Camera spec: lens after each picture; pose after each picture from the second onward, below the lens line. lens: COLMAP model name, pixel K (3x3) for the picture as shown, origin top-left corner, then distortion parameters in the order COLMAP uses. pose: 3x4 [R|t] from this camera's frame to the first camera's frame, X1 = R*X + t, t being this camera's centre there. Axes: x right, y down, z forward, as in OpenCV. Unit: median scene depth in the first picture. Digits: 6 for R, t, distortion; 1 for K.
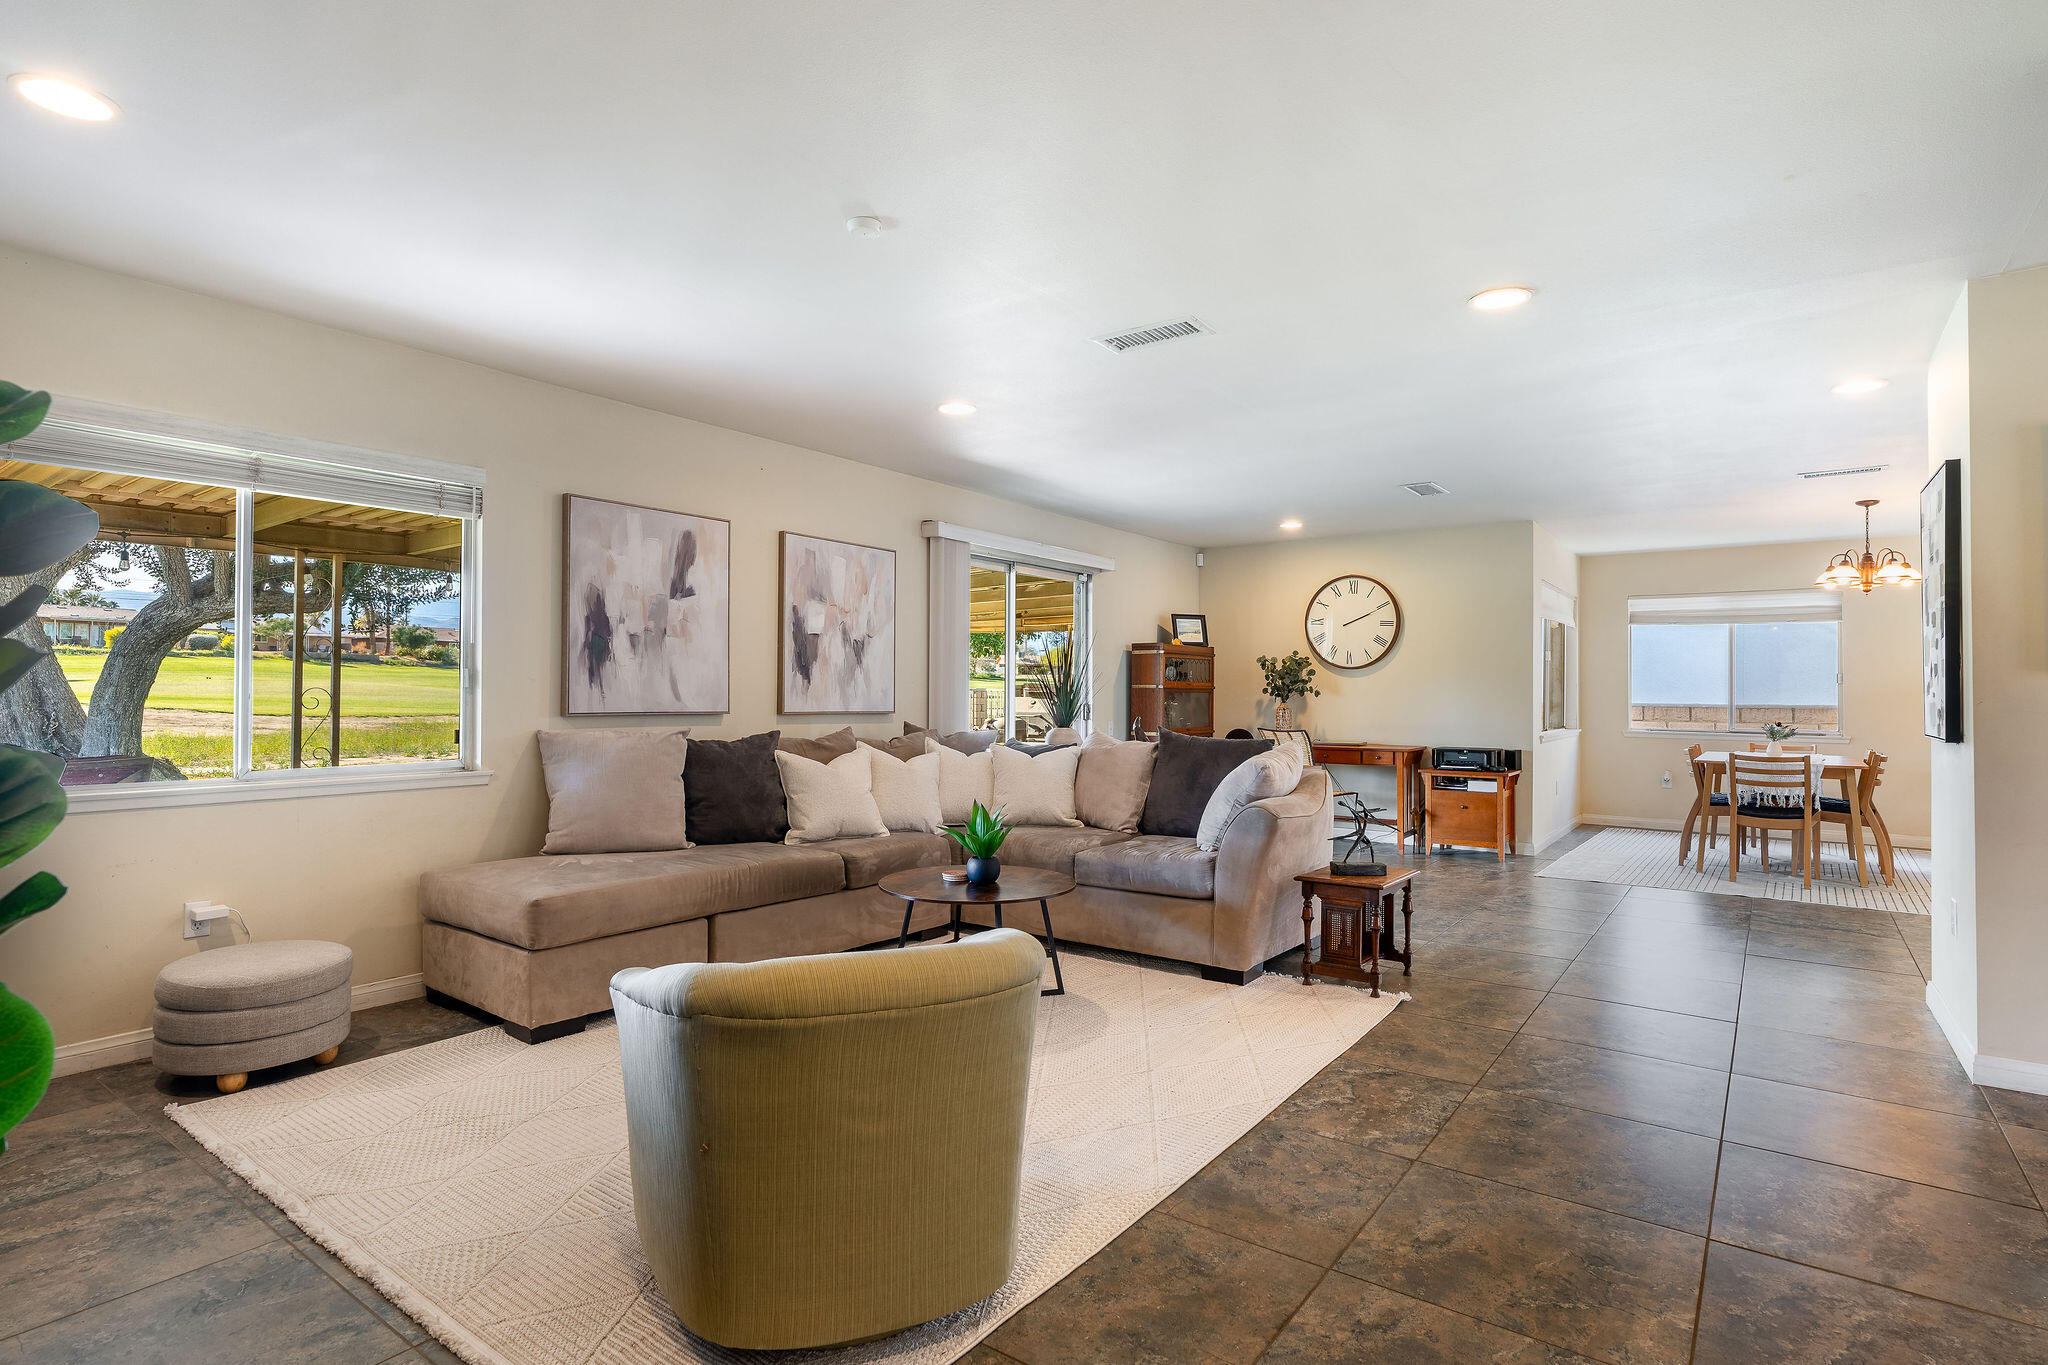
lens RADIAL K [[1040.7, 0, 1018.2], [0, 1040.7, 682.3], [0, 0, 1]] dist [-0.010233, 0.000139]
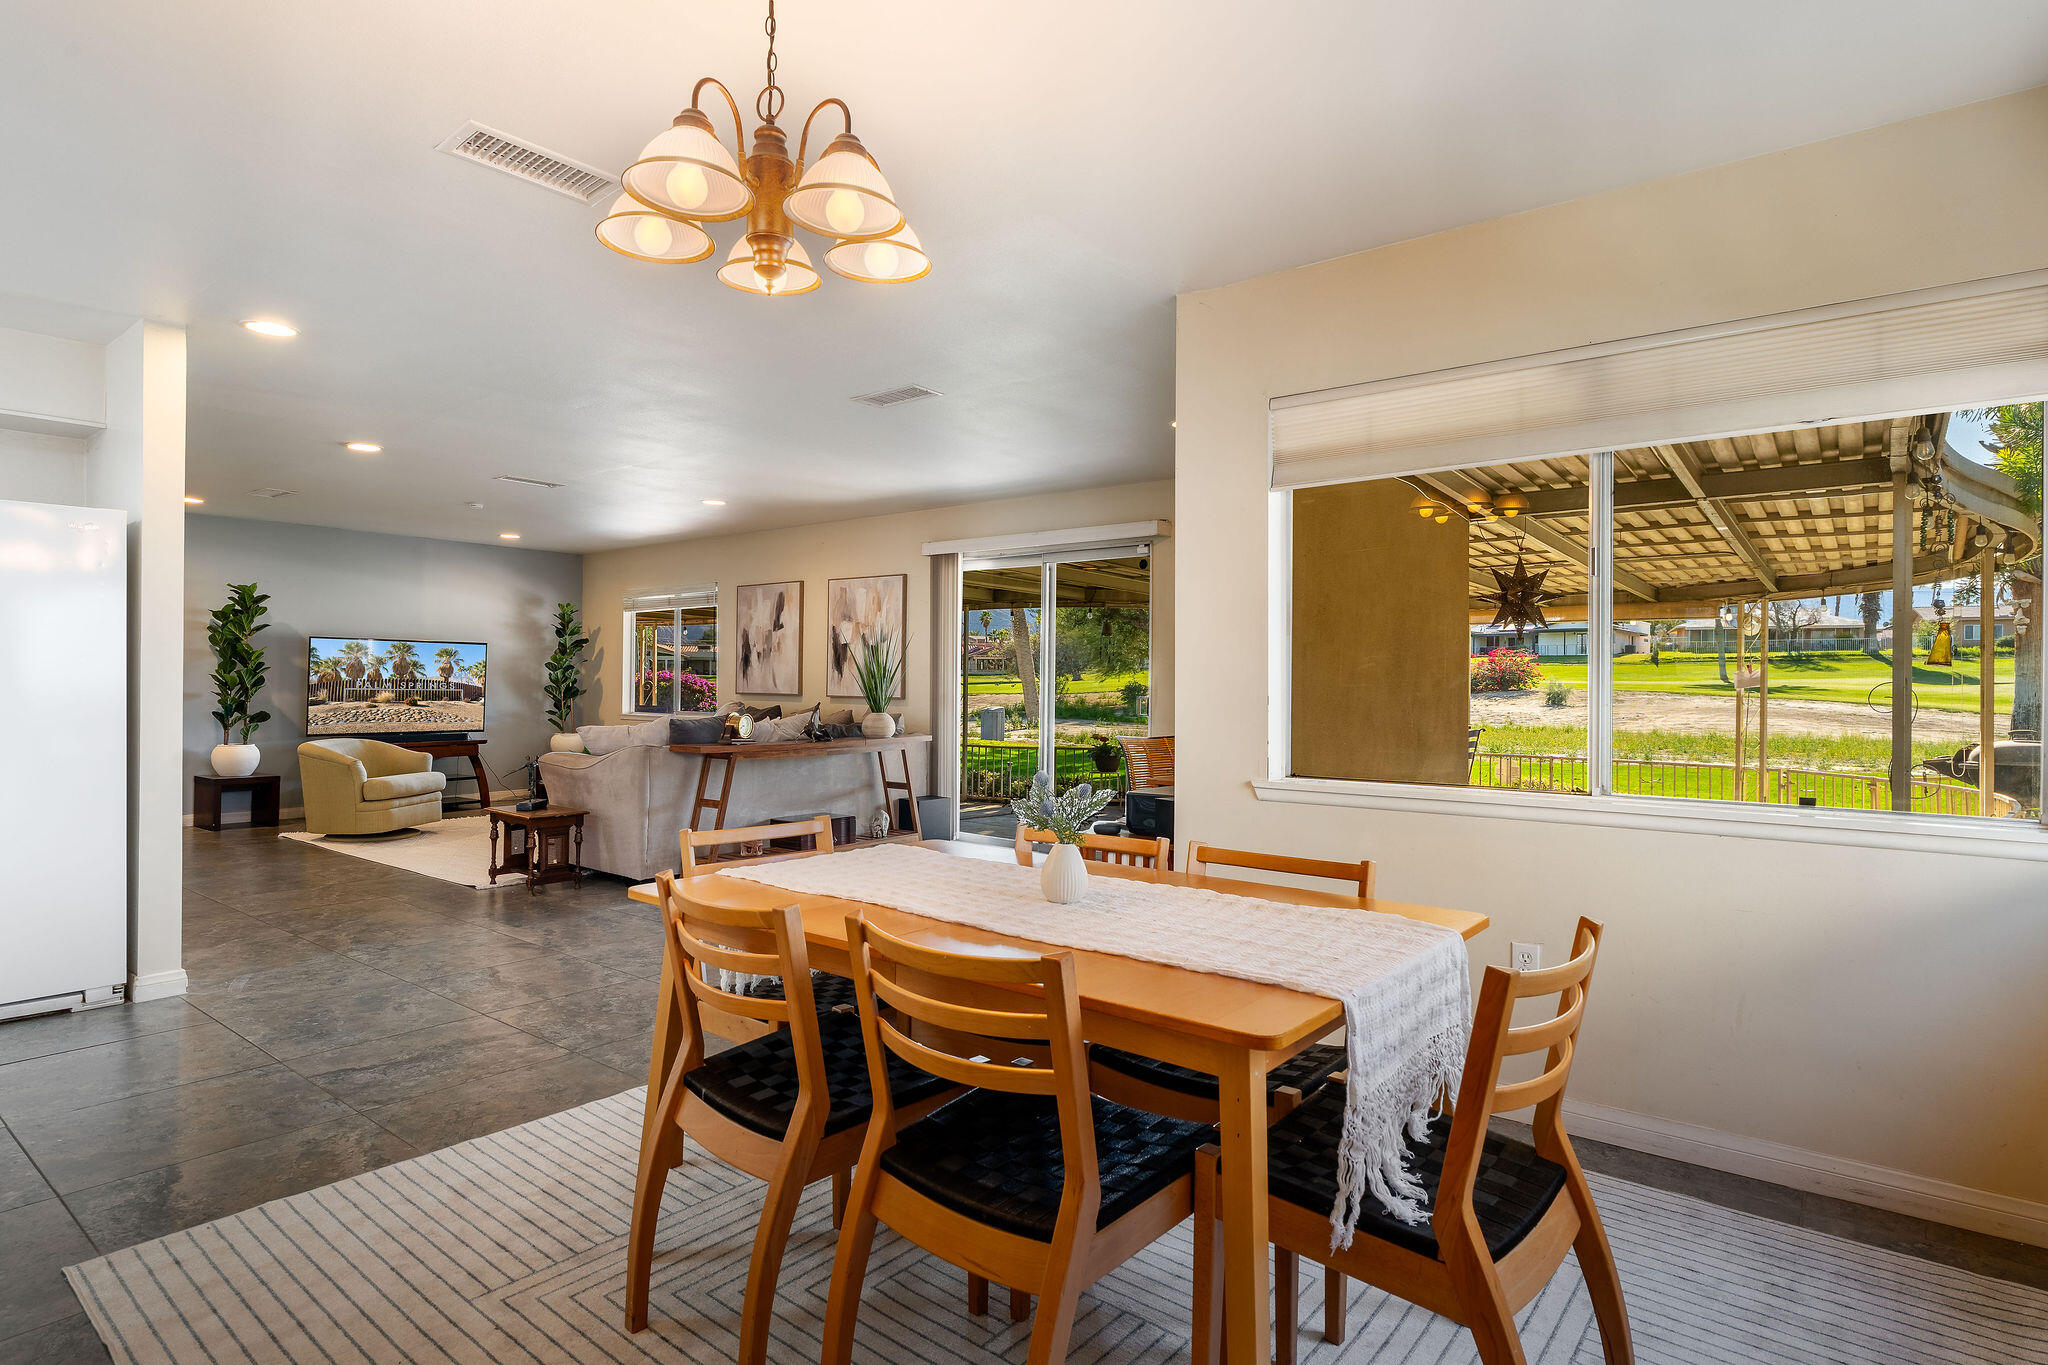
lens RADIAL K [[1070.0, 0, 1023.0], [0, 1070.0, 663.2], [0, 0, 1]] dist [-0.009035, 0.004047]
pose [[-0.034645, -0.025666, -0.999070, 1.258935], [0.002029, 0.999666, -0.025752, 0.021033], [0.999398, -0.002920, -0.034582, 1.237401]]
